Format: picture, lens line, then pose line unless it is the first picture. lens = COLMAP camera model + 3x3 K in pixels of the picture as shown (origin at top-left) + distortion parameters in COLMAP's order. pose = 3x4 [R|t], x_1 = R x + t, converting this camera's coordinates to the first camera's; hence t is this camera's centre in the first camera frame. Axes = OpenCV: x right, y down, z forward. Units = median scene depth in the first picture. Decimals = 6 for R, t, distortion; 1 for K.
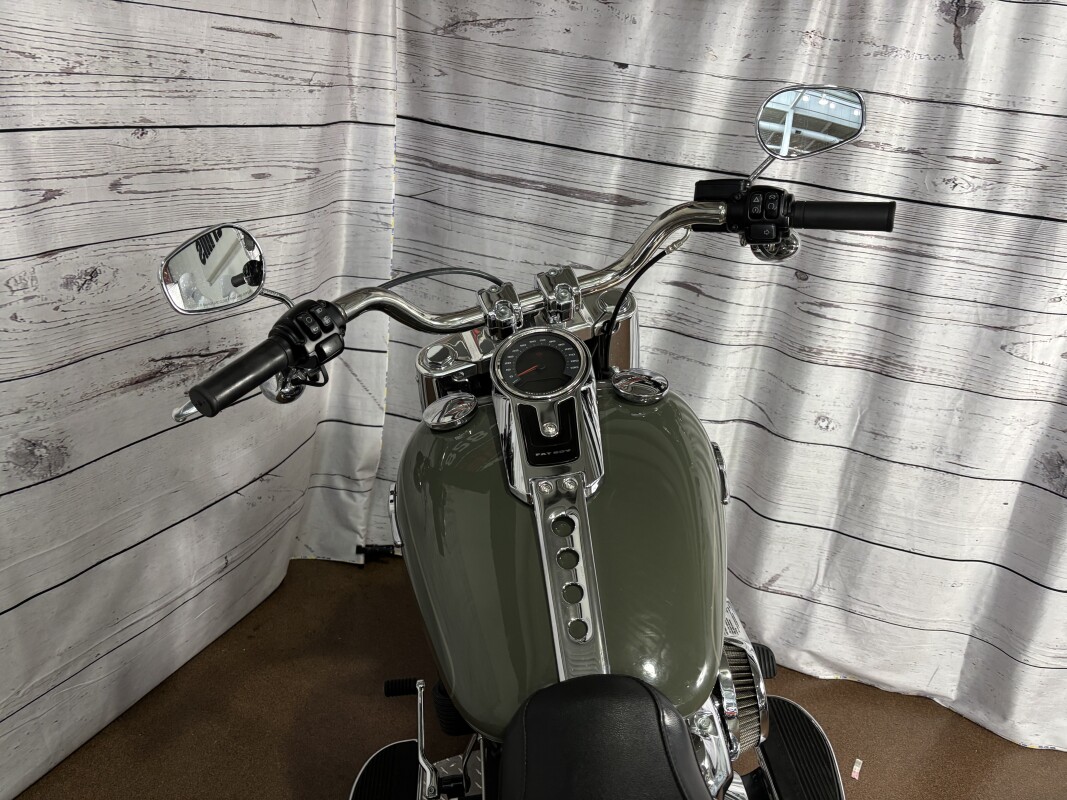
lens RADIAL K [[801.0, 0, 528.4], [0, 801.0, 400.4], [0, 0, 1]] dist [0.036729, -0.048560]
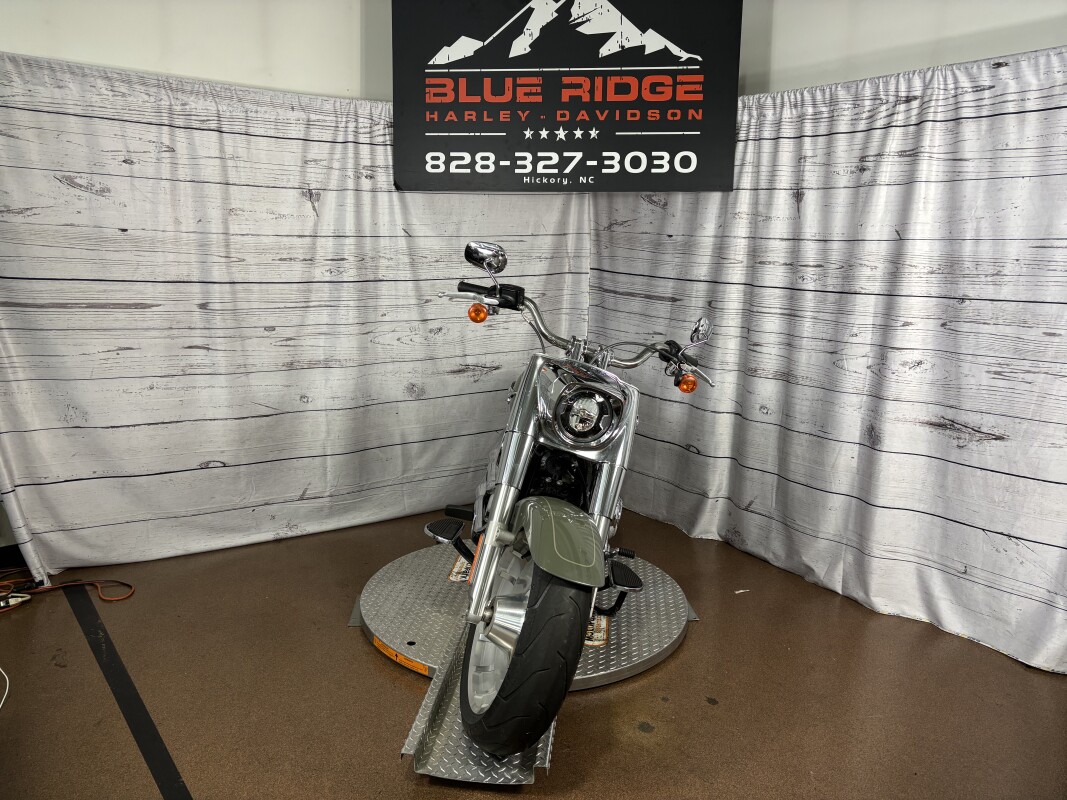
lens RADIAL K [[801.0, 0, 535.0], [0, 801.0, 405.2], [0, 0, 1]] dist [0.036729, -0.048560]
pose [[0.819562, 0.019422, -0.572662, 1.028605], [-0.130345, 0.979542, -0.153322, 0.375996], [0.557969, 0.200300, 0.805326, -0.781668]]
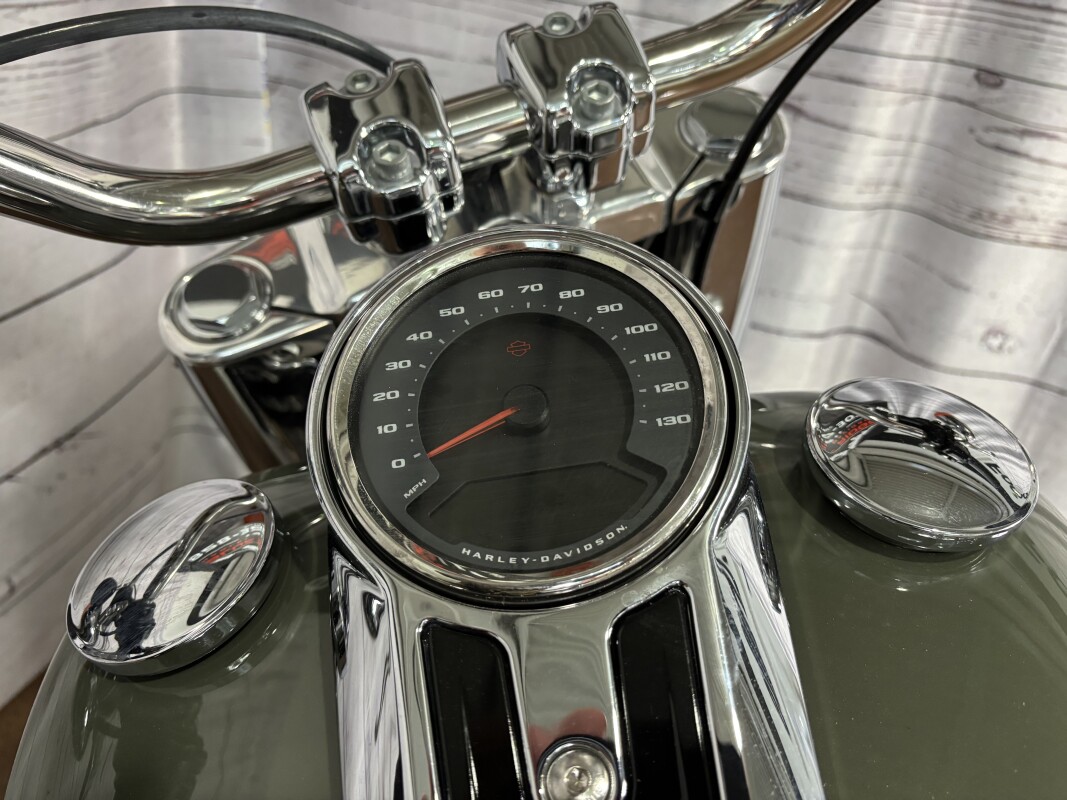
lens RADIAL K [[801.0, 0, 539.5], [0, 801.0, 398.3], [0, 0, 1]] dist [0.036729, -0.048560]
pose [[0.999221, -0.021165, 0.033296, 0.006546], [0.014450, 0.981612, 0.190342, -0.050011], [-0.036712, -0.189712, 0.981153, 0.430402]]
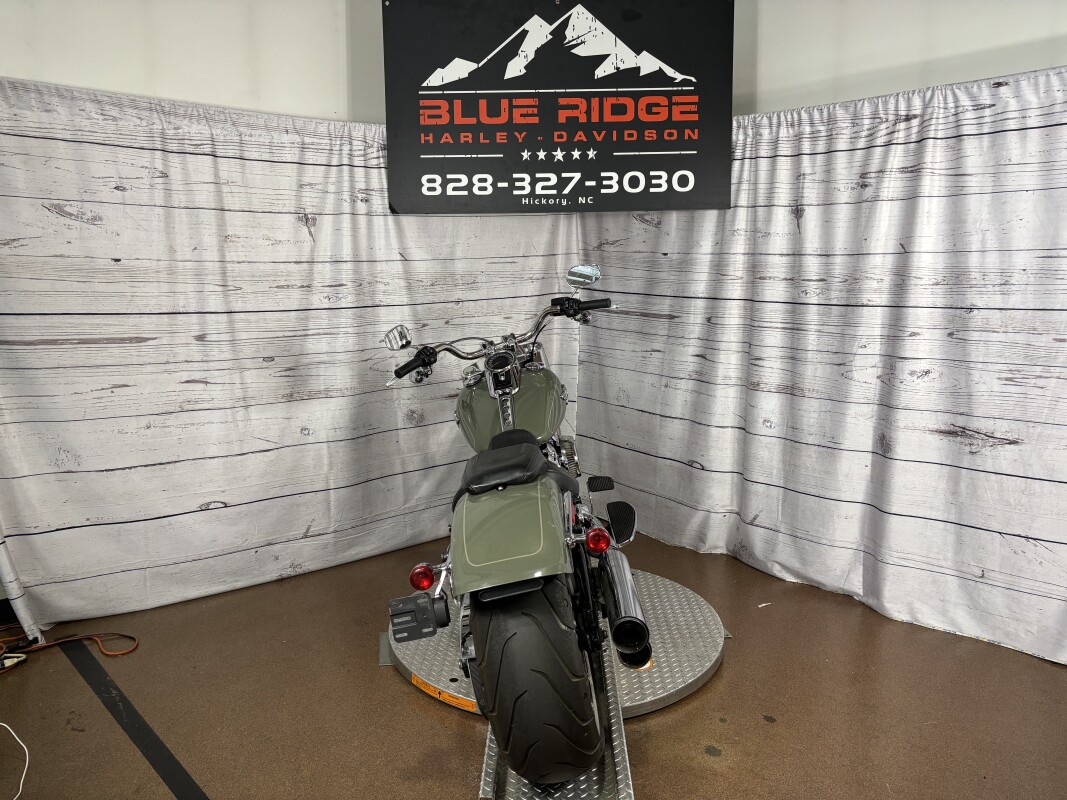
lens RADIAL K [[801.0, 0, 533.0], [0, 801.0, 405.2], [0, 0, 1]] dist [0.036729, -0.048560]
pose [[0.866106, -0.026214, -0.499172, 0.853748], [-0.077417, 0.979540, -0.185766, 0.384418], [0.493828, 0.199537, 0.846356, -0.863591]]
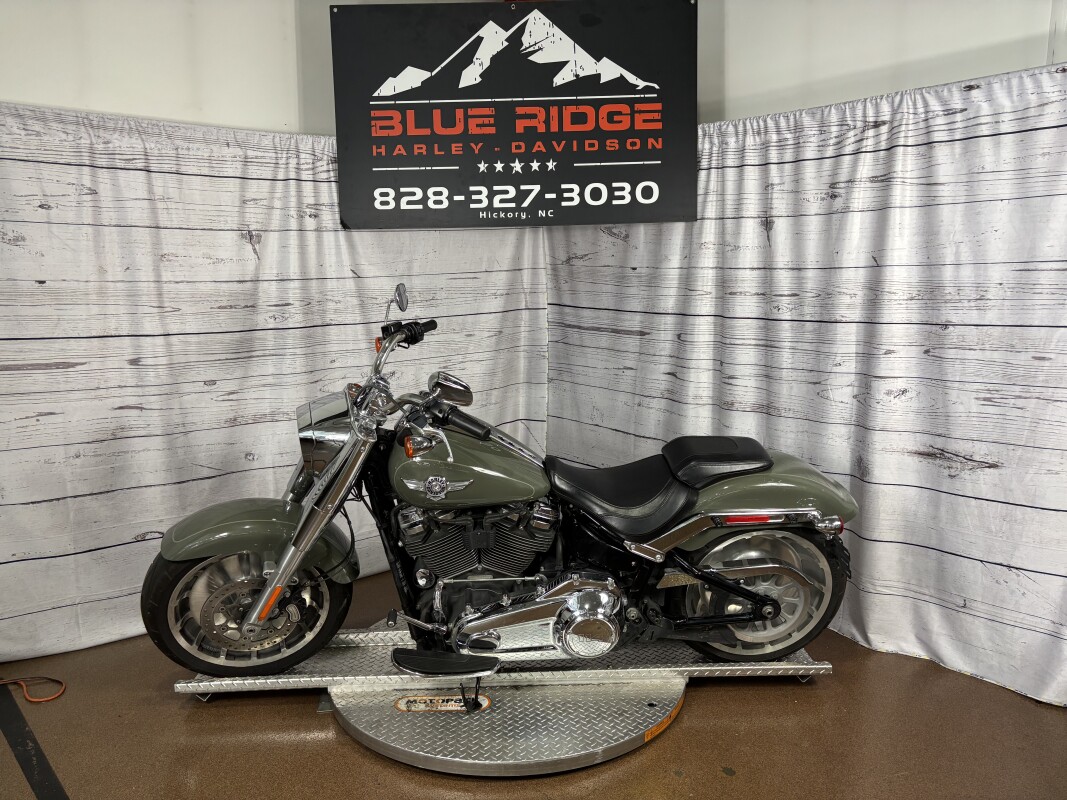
lens RADIAL K [[801.0, 0, 534.2], [0, 801.0, 403.3], [0, 0, 1]] dist [0.036729, -0.048560]
pose [[0.864365, -0.040888, -0.501201, 0.896756], [-0.069242, 0.977518, -0.199160, 0.329417], [0.498076, 0.206851, 0.842100, -0.741933]]
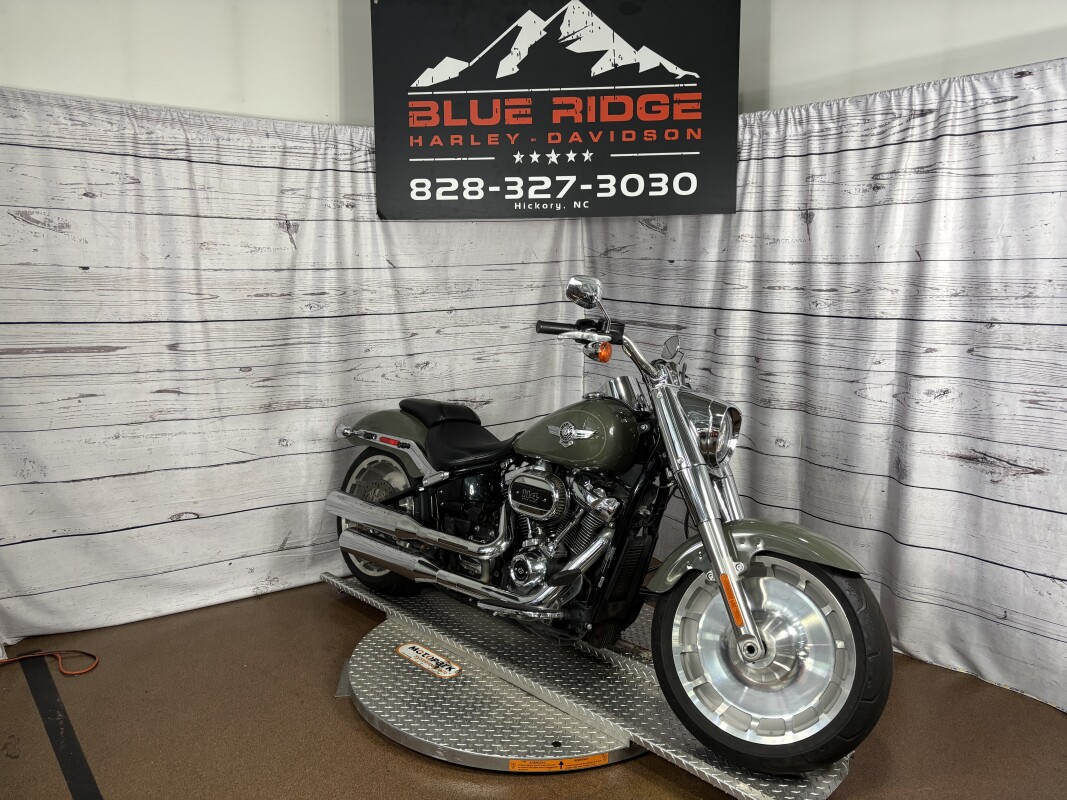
lens RADIAL K [[801.0, 0, 535.0], [0, 801.0, 400.3], [0, 0, 1]] dist [0.036729, -0.048560]
pose [[0.828853, -0.020568, -0.559088, 0.939082], [-0.103806, 0.976318, -0.189810, 0.325915], [0.549752, 0.215361, 0.807089, -0.701747]]
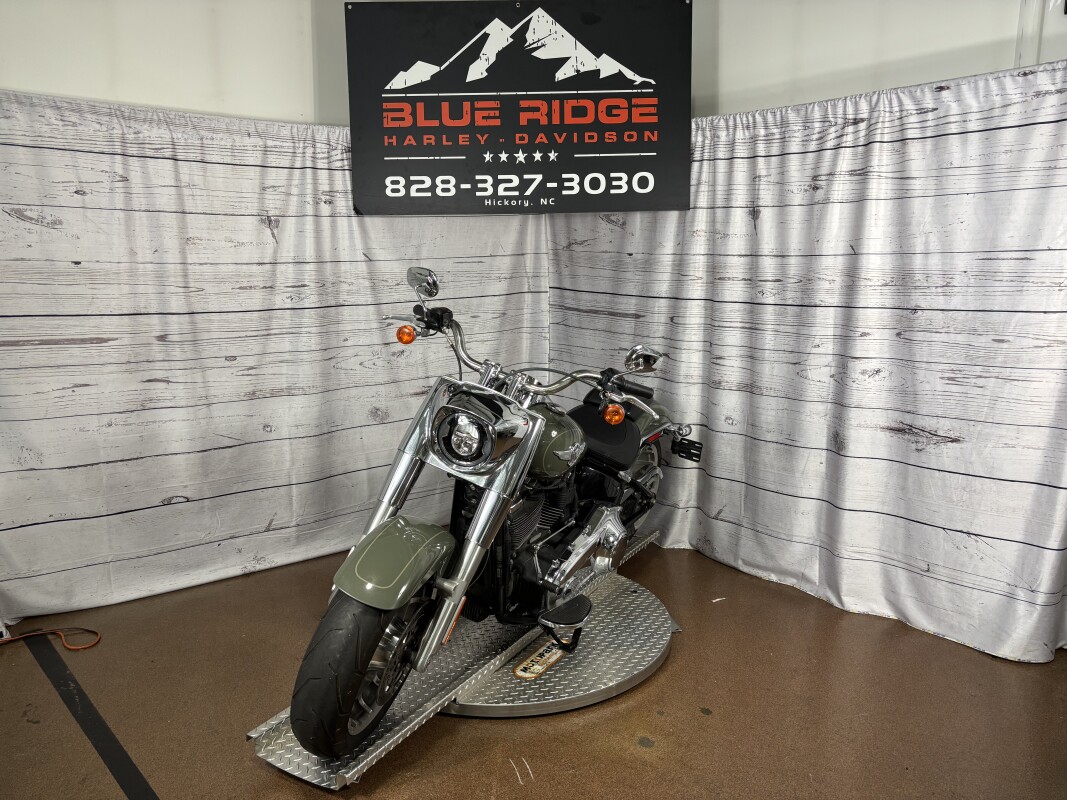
lens RADIAL K [[801.0, 0, 539.2], [0, 801.0, 405.0], [0, 0, 1]] dist [0.036729, -0.048560]
pose [[0.864579, -0.023049, -0.501969, 0.967084], [-0.077132, 0.981022, -0.177896, 0.369439], [0.496543, 0.192523, 0.846393, -0.836238]]
